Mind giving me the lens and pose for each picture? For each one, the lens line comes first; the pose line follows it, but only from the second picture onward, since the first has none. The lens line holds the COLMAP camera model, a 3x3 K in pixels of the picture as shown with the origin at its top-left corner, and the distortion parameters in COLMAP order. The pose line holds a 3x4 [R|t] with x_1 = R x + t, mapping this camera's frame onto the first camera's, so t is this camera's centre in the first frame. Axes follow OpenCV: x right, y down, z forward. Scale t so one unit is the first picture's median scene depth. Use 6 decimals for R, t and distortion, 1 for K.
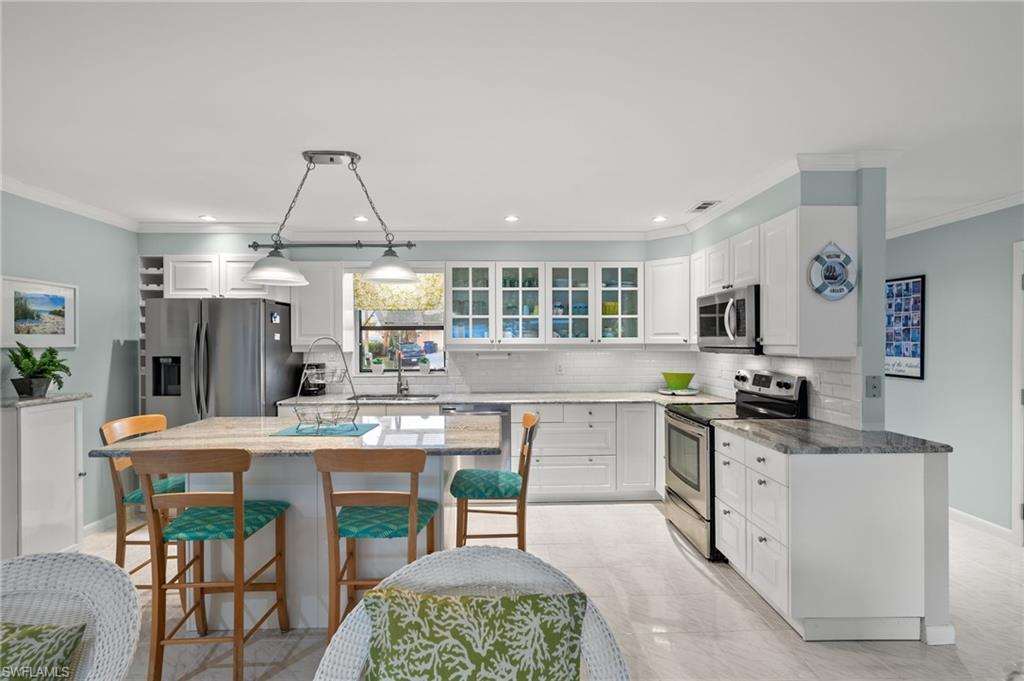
lens RADIAL K [[470.1, 0, 511.9], [0, 470.1, 342.1], [0, 0, 1]] dist [-0.003947, -0.000056]
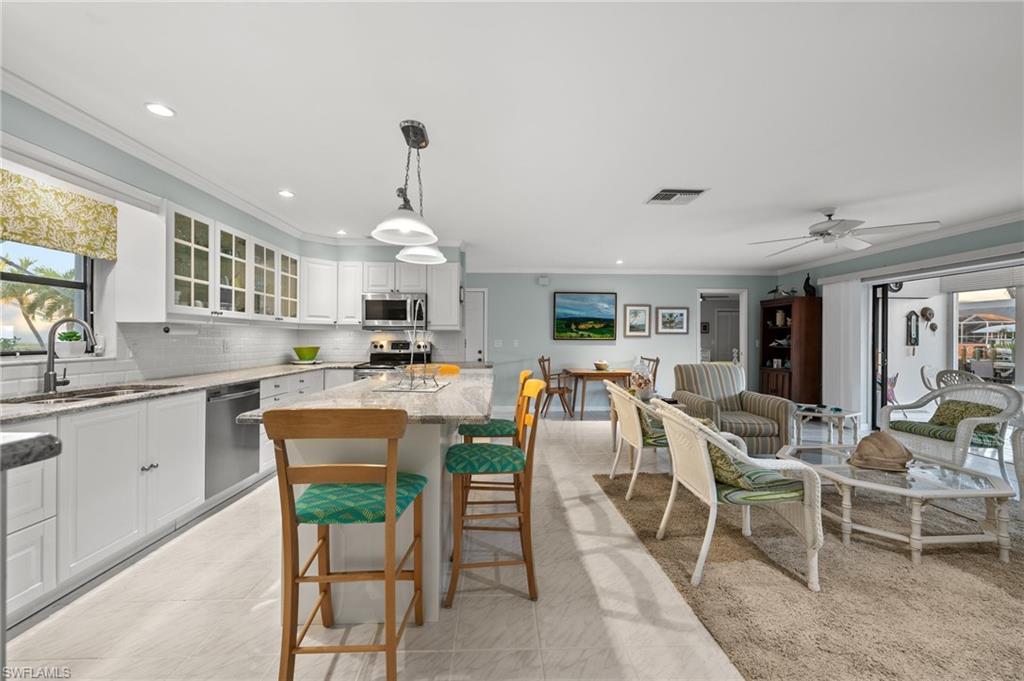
lens RADIAL K [[404.6, 0, 510.8], [0, 404.6, 338.8], [0, 0, 1]] dist [-0.003190, 0.000361]
pose [[-0.007147, 0.006132, 0.999956, -0.843909], [-0.001907, 0.999979, -0.006146, 0.053219], [-0.999973, -0.001951, -0.007135, 0.501867]]
